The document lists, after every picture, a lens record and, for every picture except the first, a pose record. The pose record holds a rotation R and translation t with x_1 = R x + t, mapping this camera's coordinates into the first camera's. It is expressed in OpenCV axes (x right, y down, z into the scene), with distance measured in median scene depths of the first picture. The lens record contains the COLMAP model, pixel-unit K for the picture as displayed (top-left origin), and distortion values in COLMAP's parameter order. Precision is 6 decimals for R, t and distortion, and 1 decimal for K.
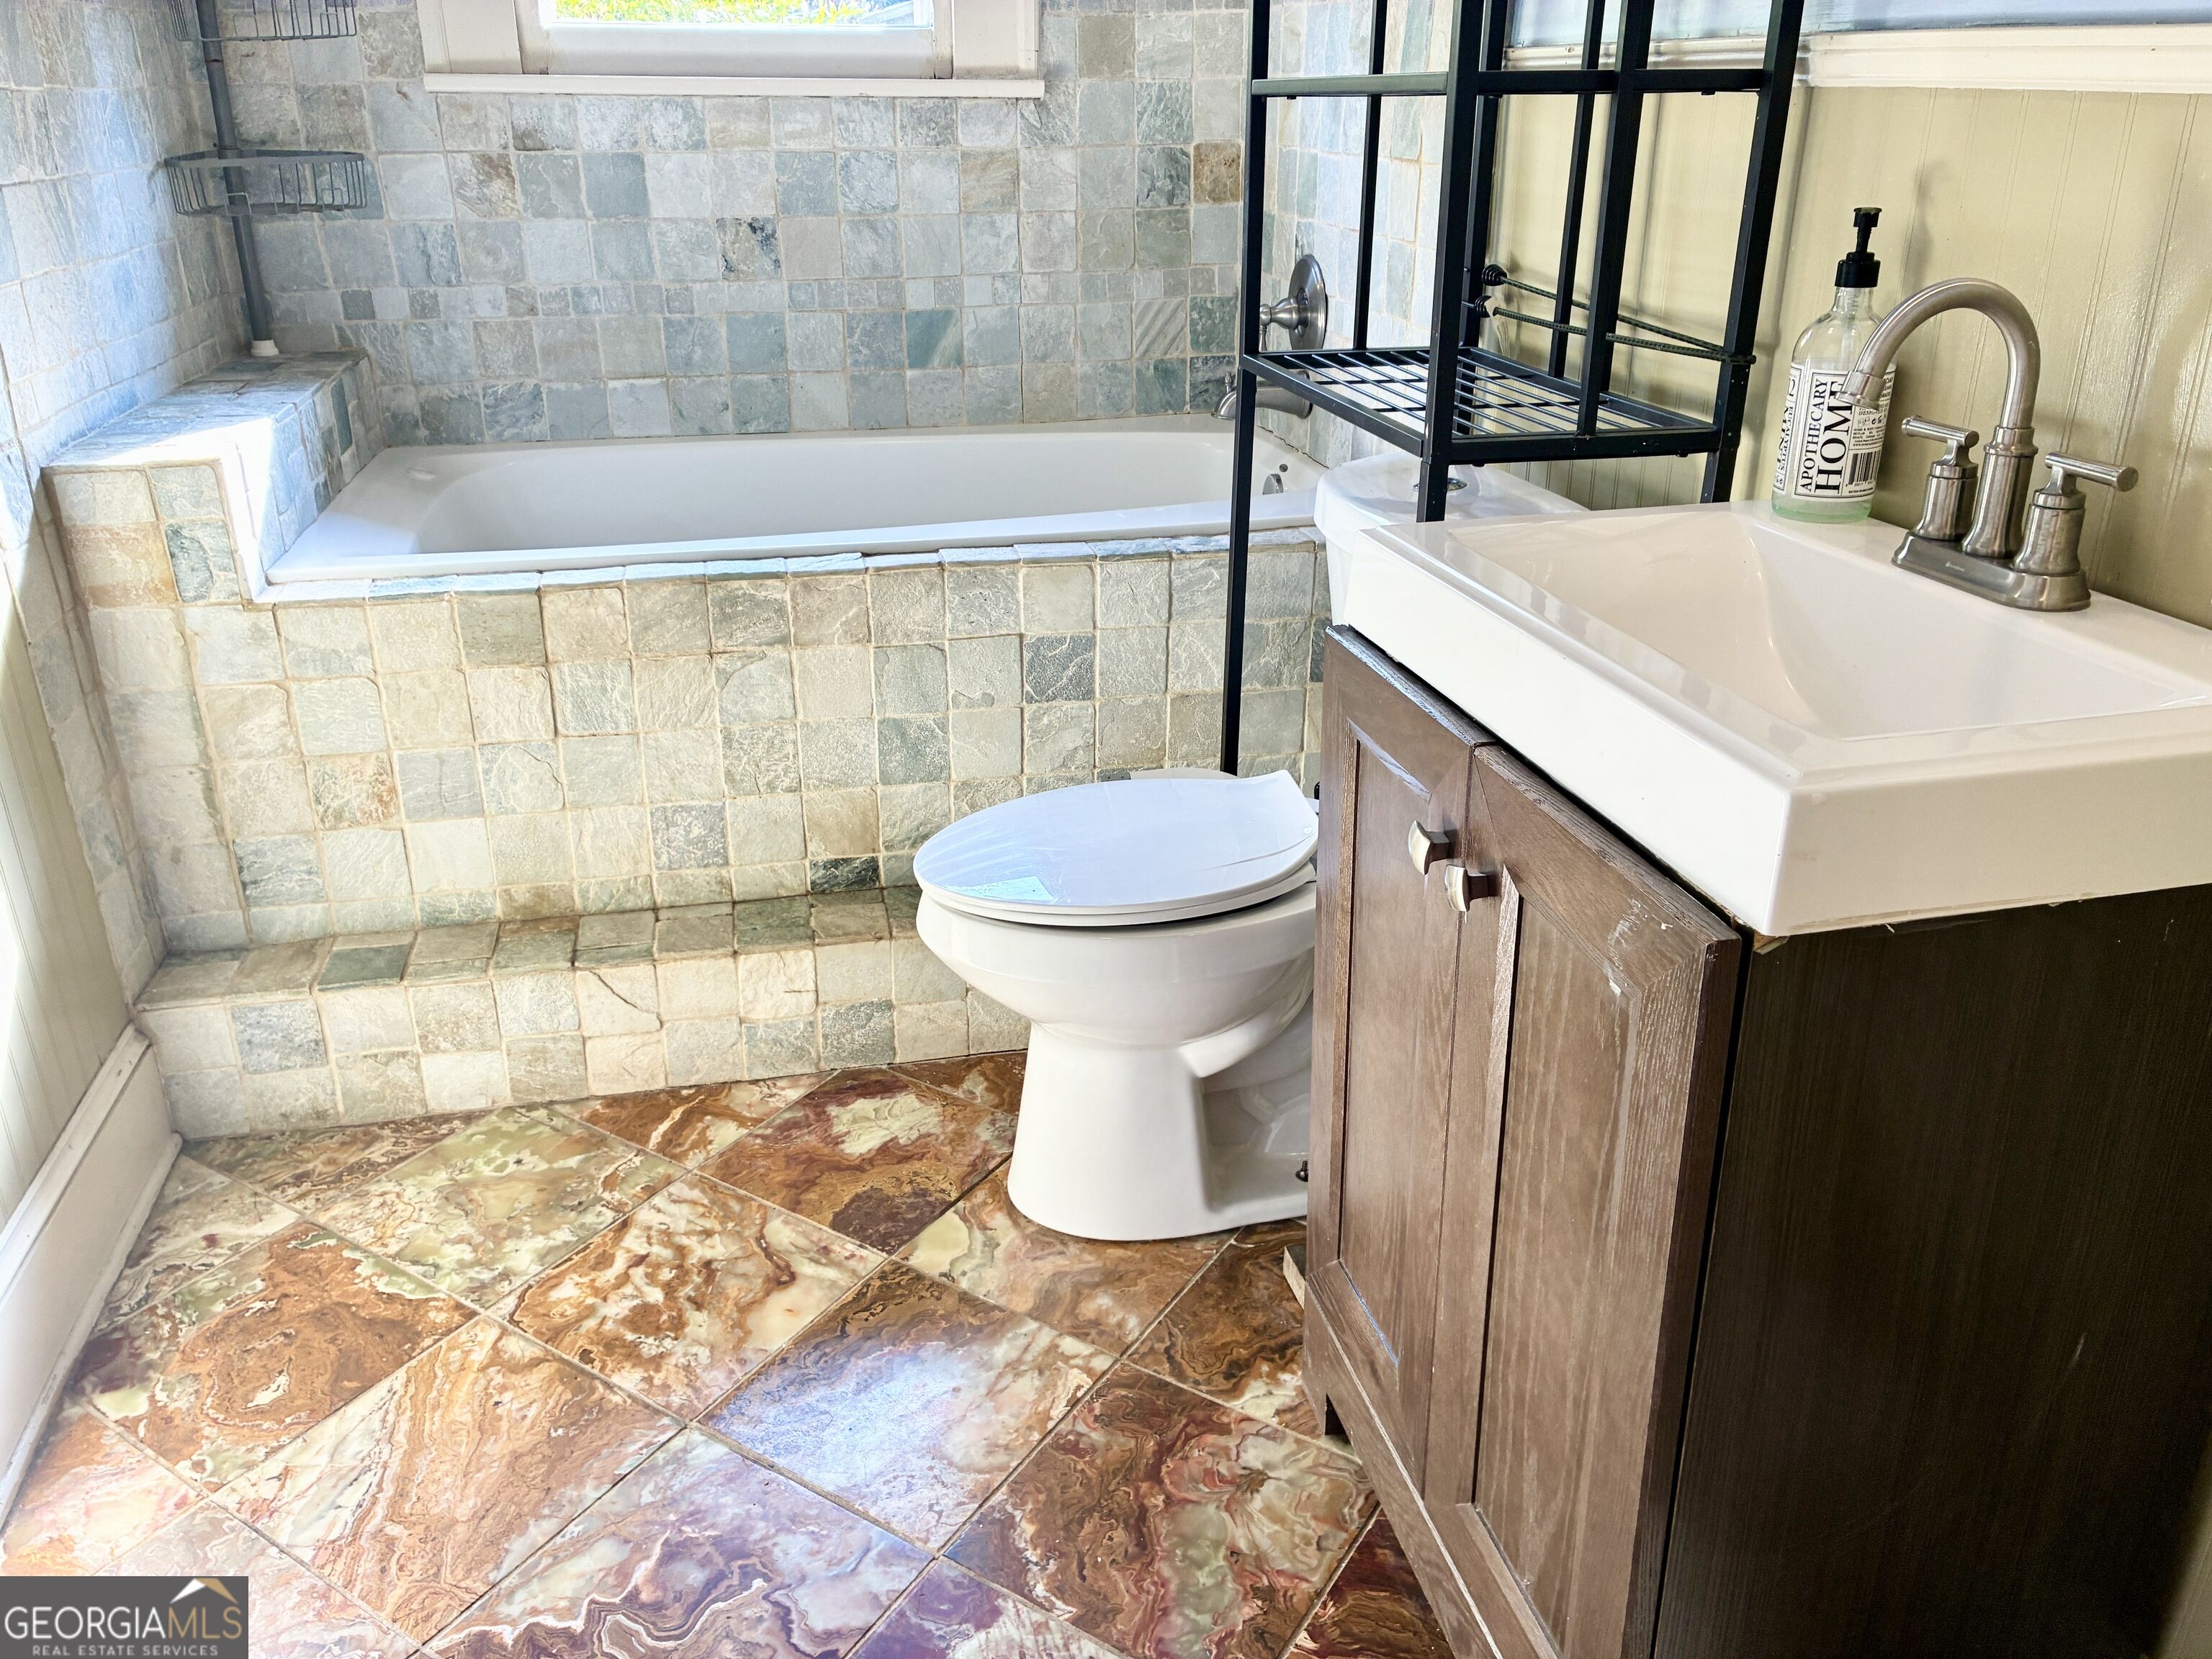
lens RADIAL K [[1654.8, 0, 1106.0], [0, 1654.8, 829.5], [0, 0, 1]] dist [0.015768, -0.008198]
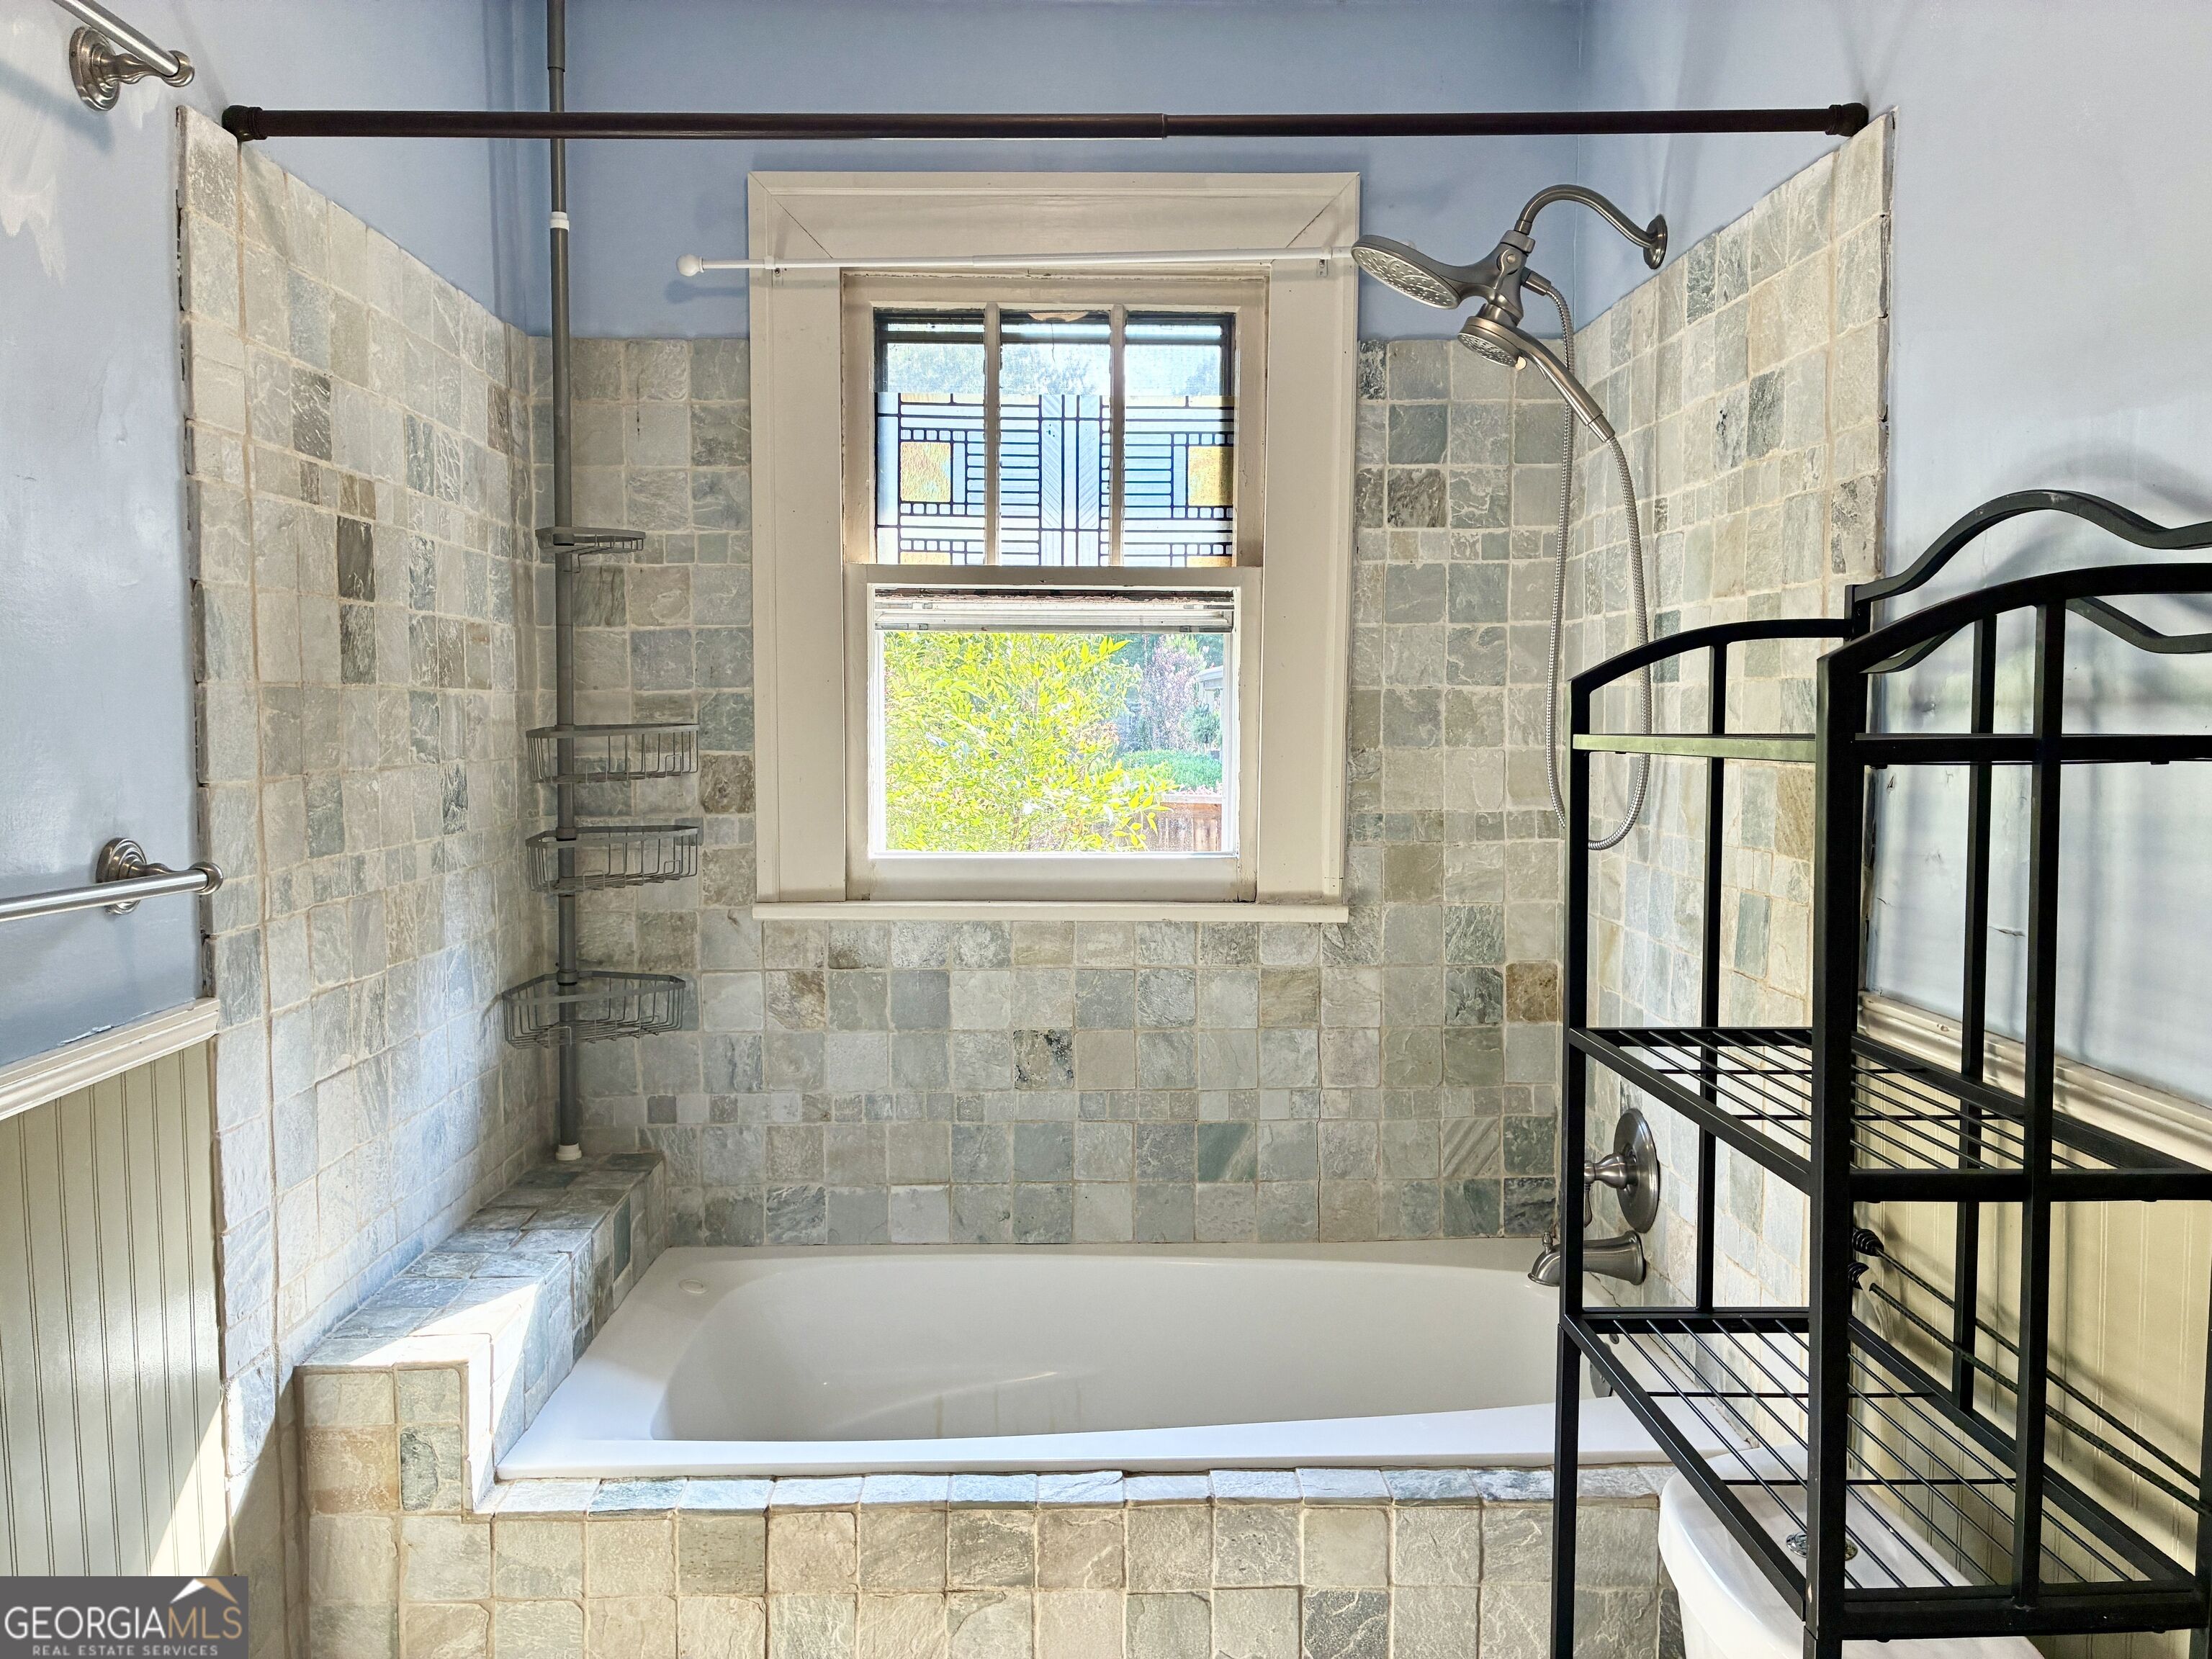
lens RADIAL K [[1665.8, 0, 1106.0], [0, 1665.8, 829.5], [0, 0, 1]] dist [0.082128, -0.089761]
pose [[0.981807, 0.010933, -0.189568, 0.008801], [-0.073402, 0.942585, -0.325800, -0.162397], [0.175122, 0.333787, 0.926239, 0.040325]]
